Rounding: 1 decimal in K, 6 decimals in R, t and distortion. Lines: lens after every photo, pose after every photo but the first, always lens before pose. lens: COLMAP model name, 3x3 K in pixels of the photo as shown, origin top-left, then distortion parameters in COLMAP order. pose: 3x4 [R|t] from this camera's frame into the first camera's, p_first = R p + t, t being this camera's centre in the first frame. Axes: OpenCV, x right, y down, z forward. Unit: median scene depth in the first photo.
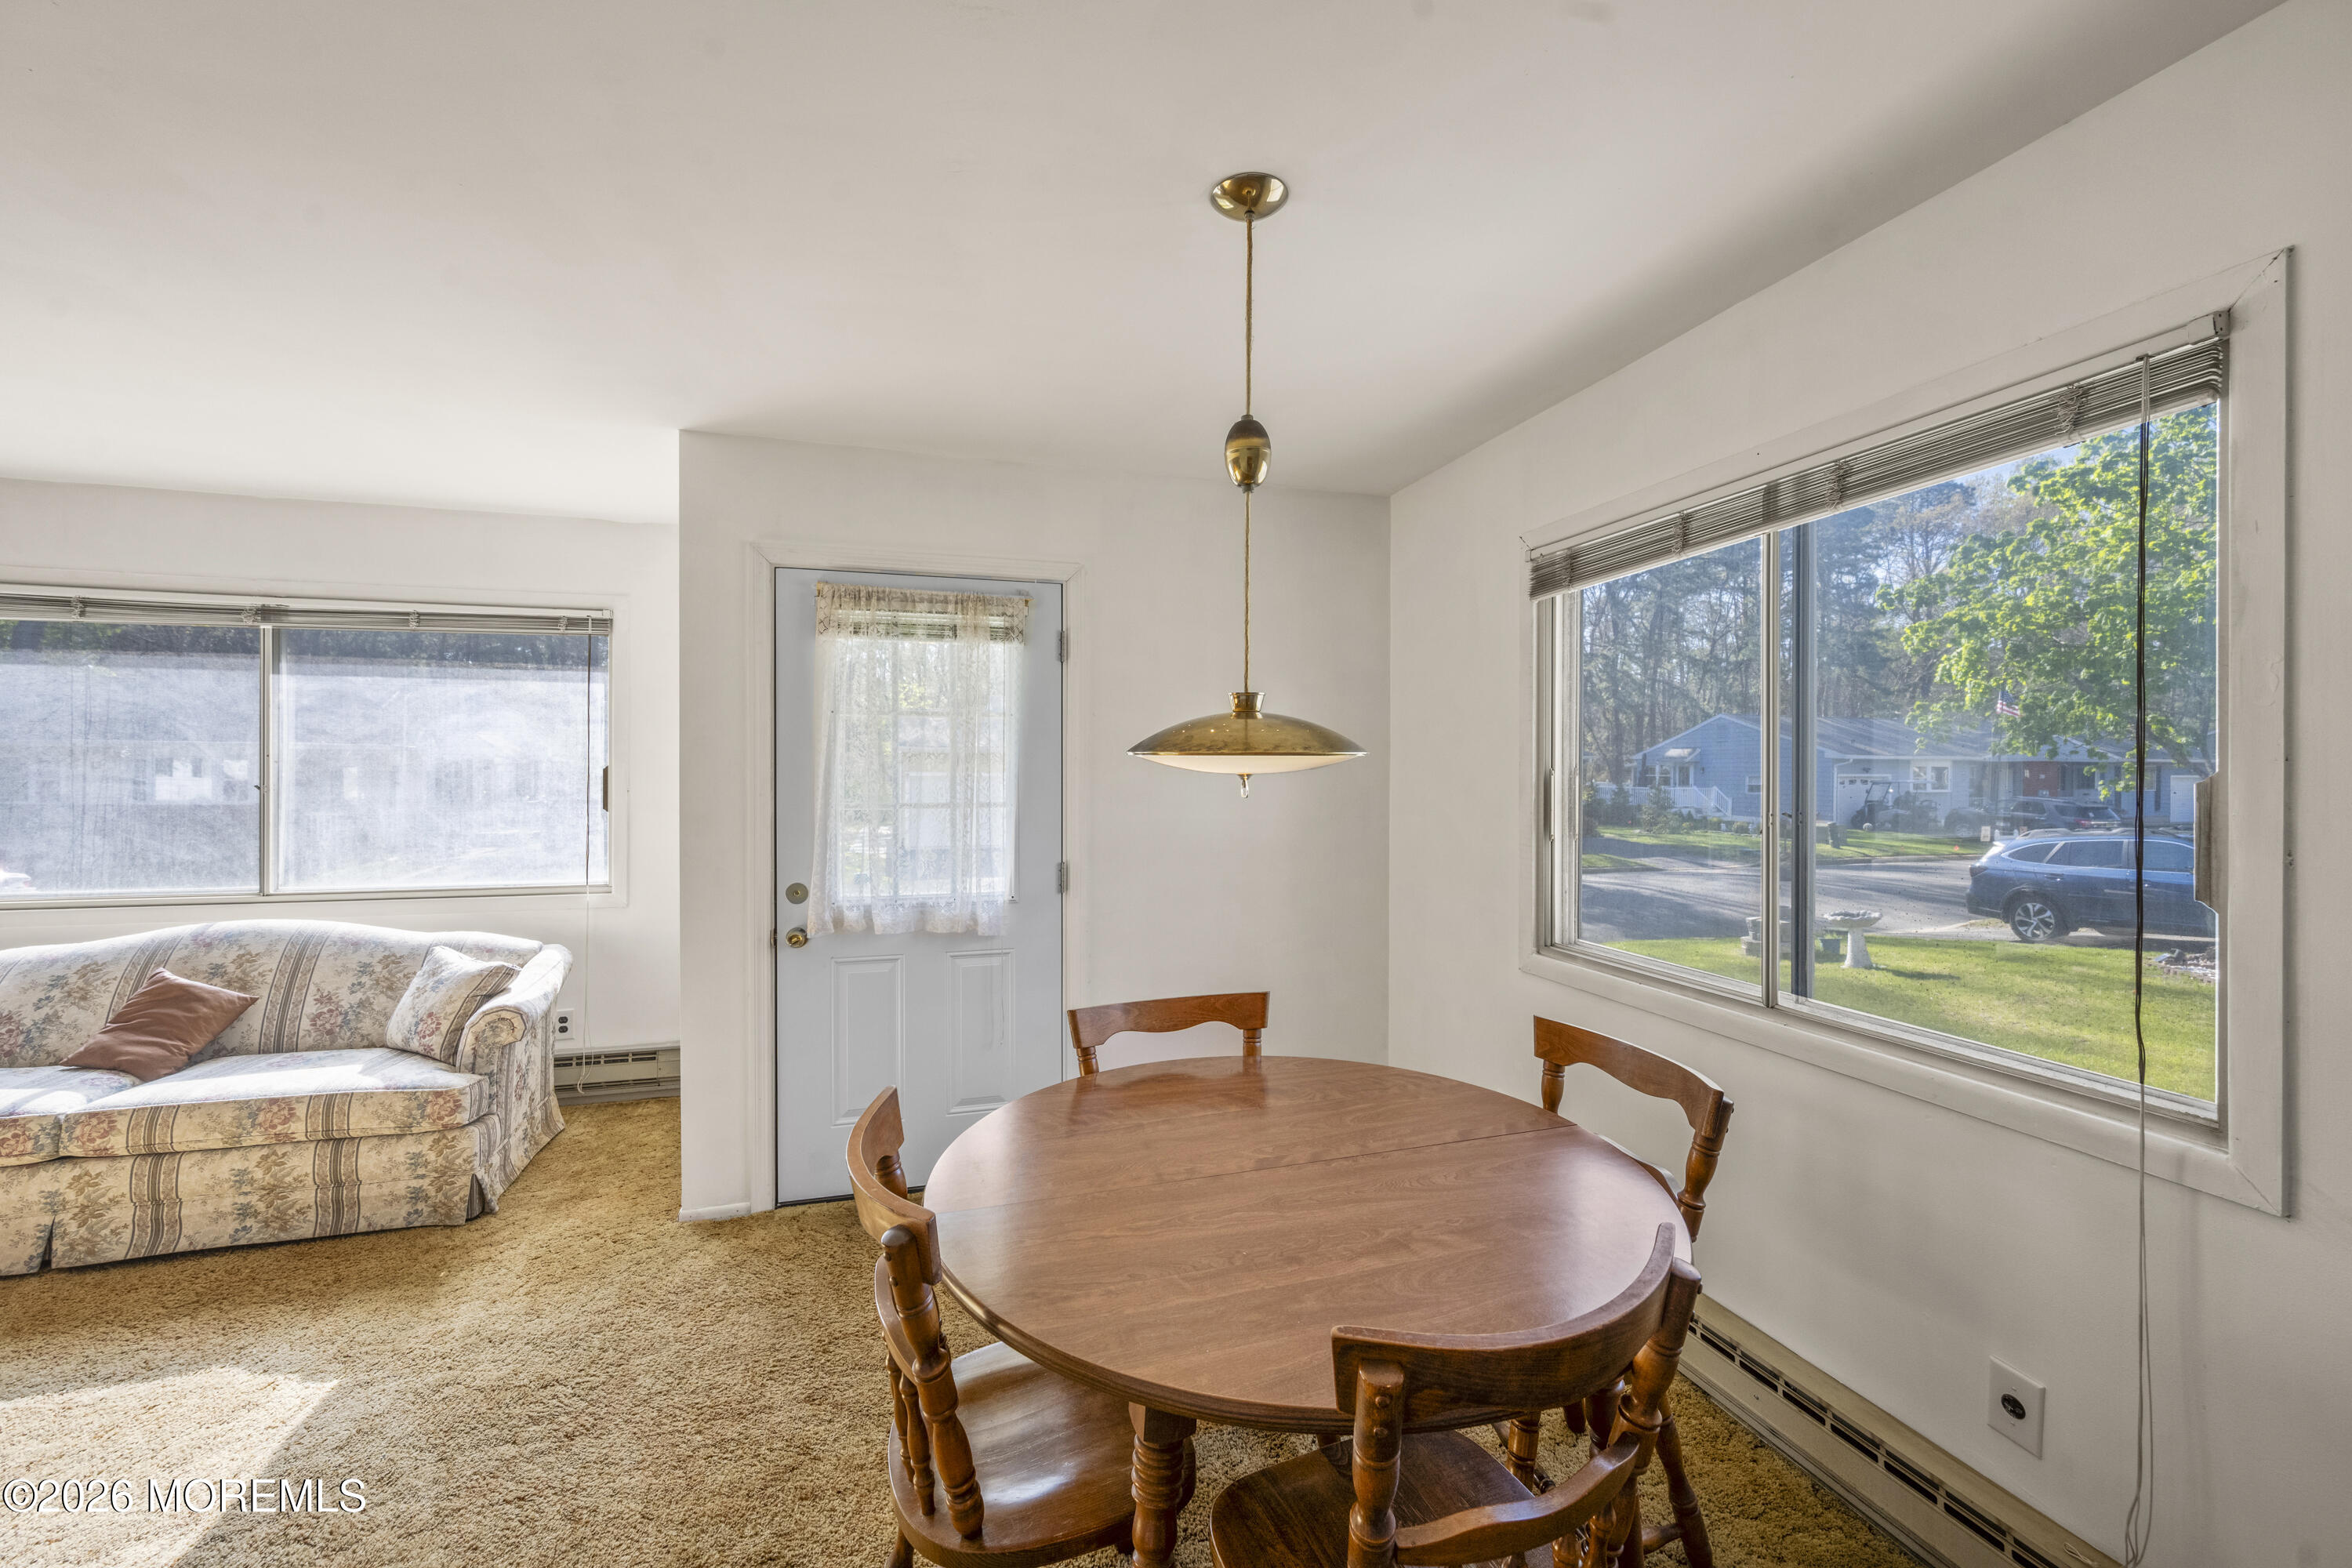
lens RADIAL K [[935.1, 0, 1172.6], [0, 935.1, 776.2], [0, 0, 1]] dist [0.001593, 0.000353]
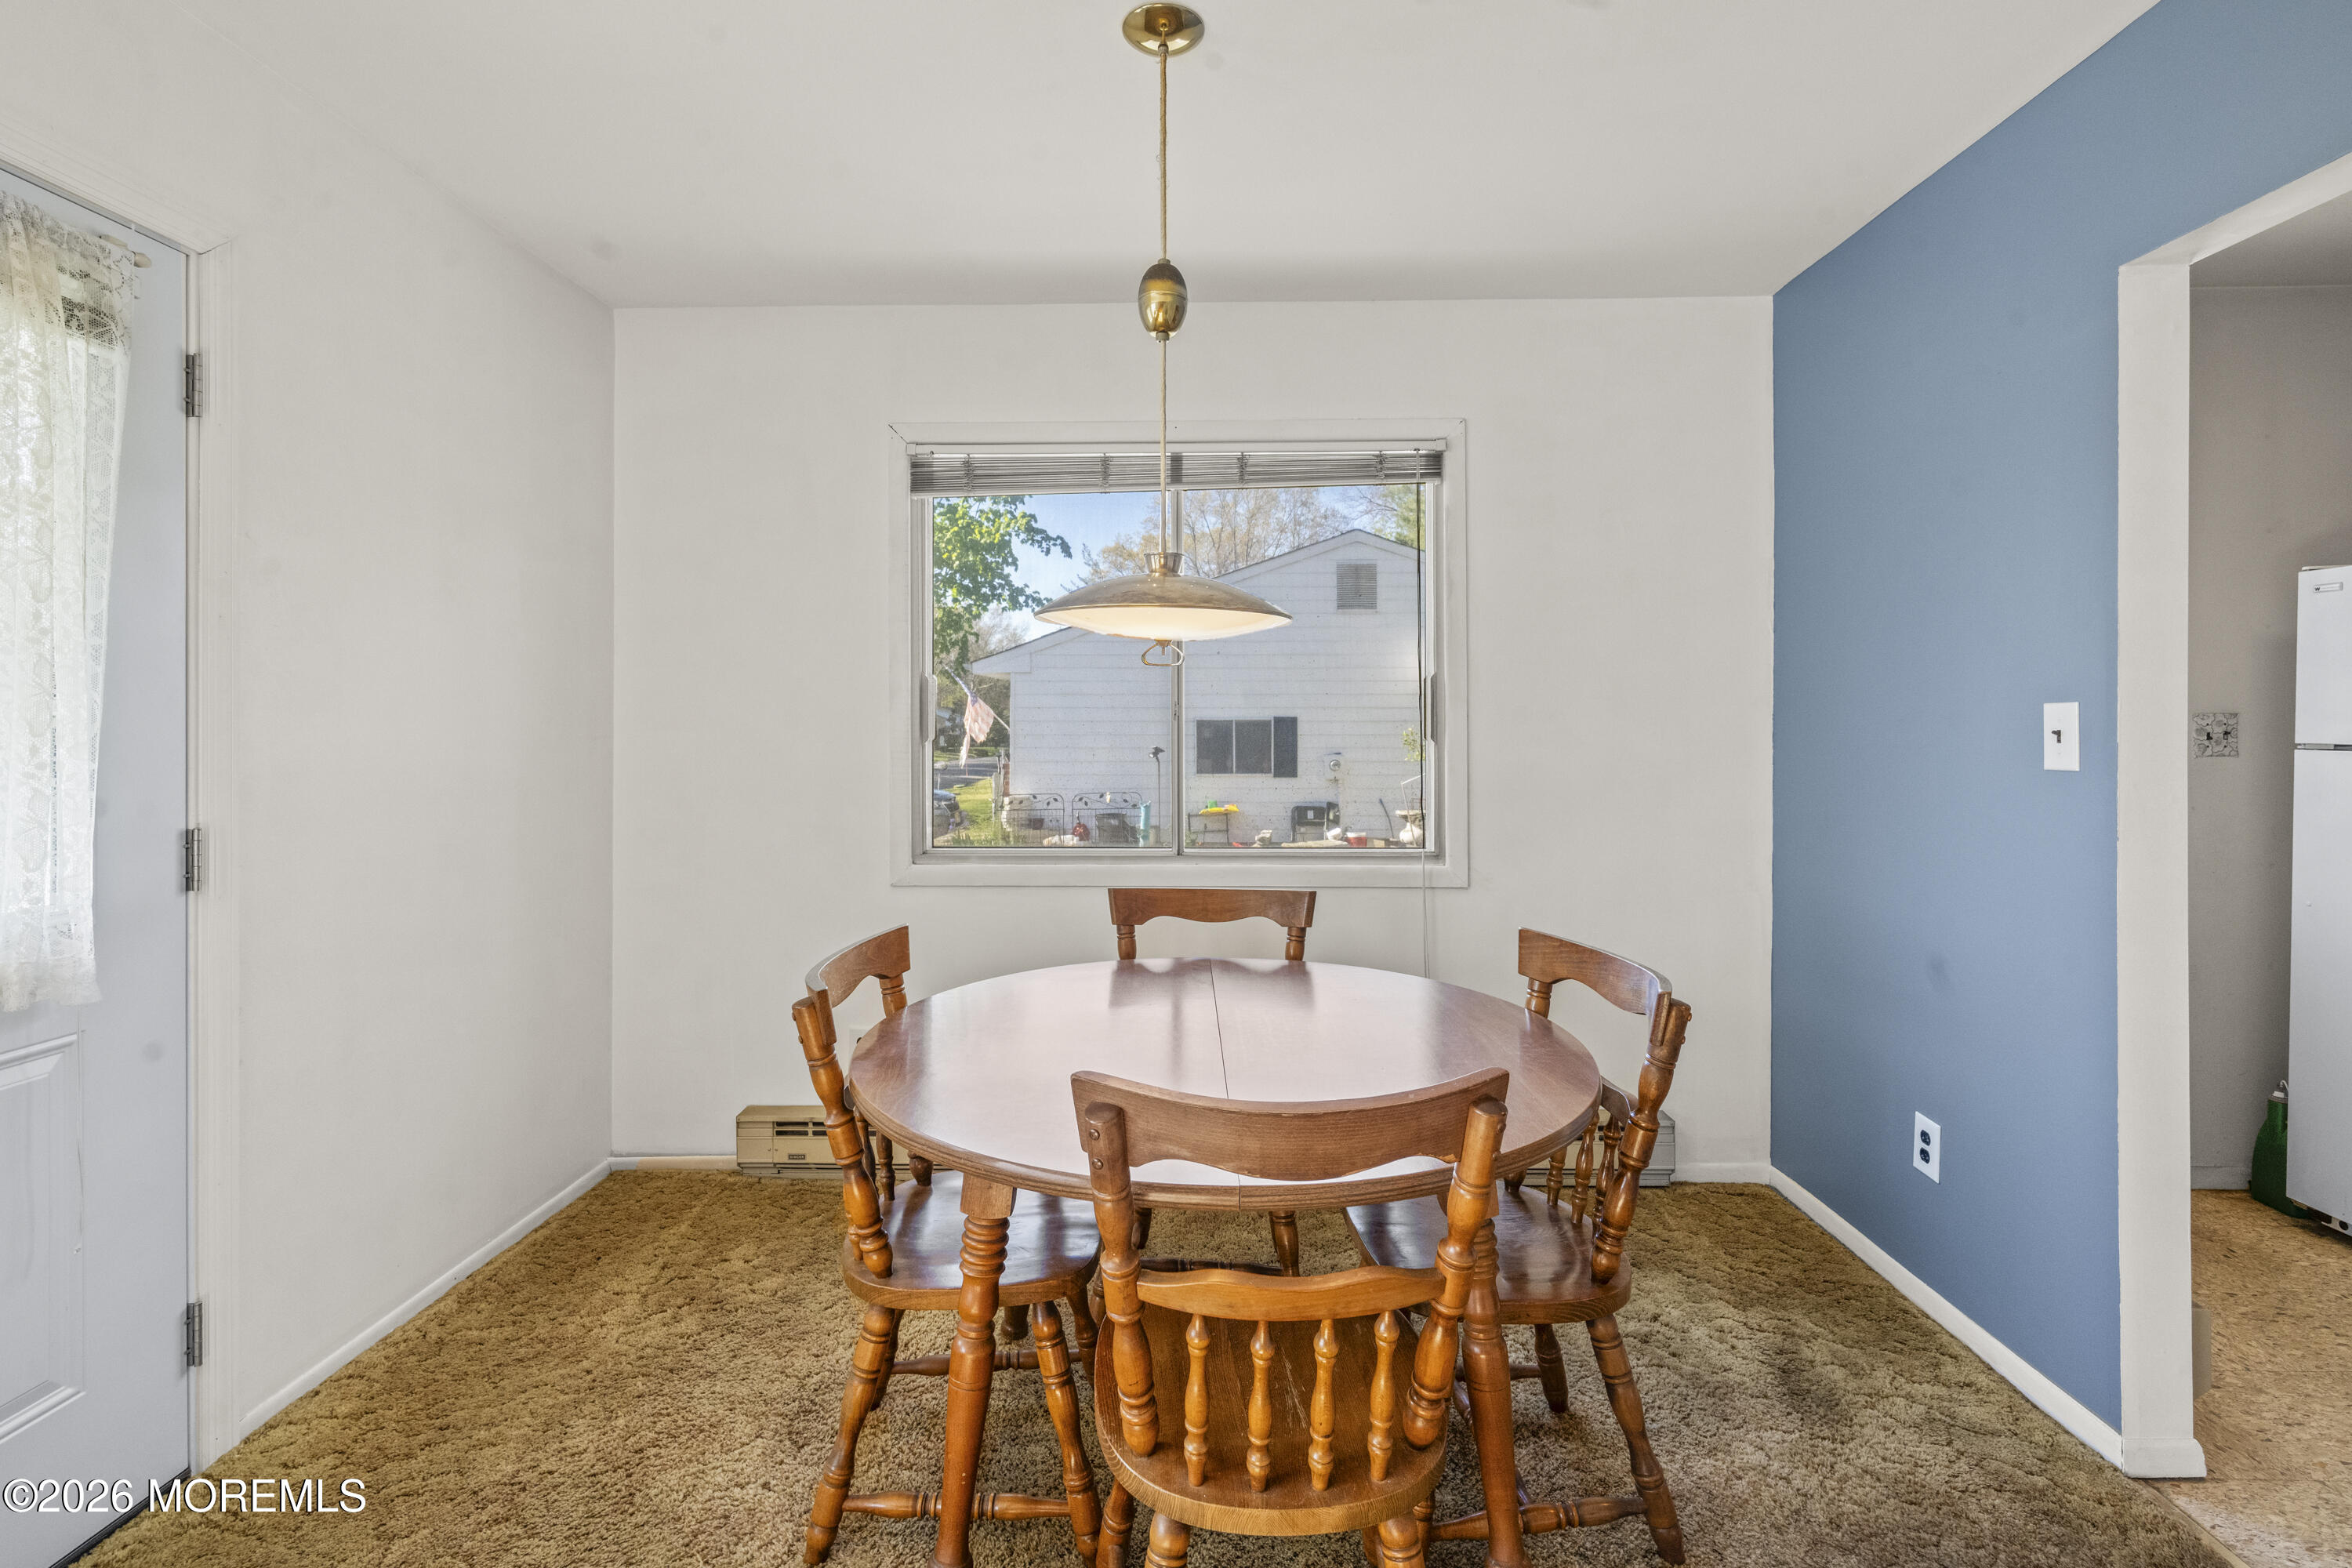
lens RADIAL K [[1059.3, 0, 1173.1], [0, 1059.3, 722.2], [0, 0, 1]] dist [-0.002785, 0.000385]
pose [[0.309940, 0.003436, 0.950750, -0.528395], [0.008135, 0.999947, -0.006266, 0.049068], [-0.950721, 0.009676, 0.309896, 0.379477]]
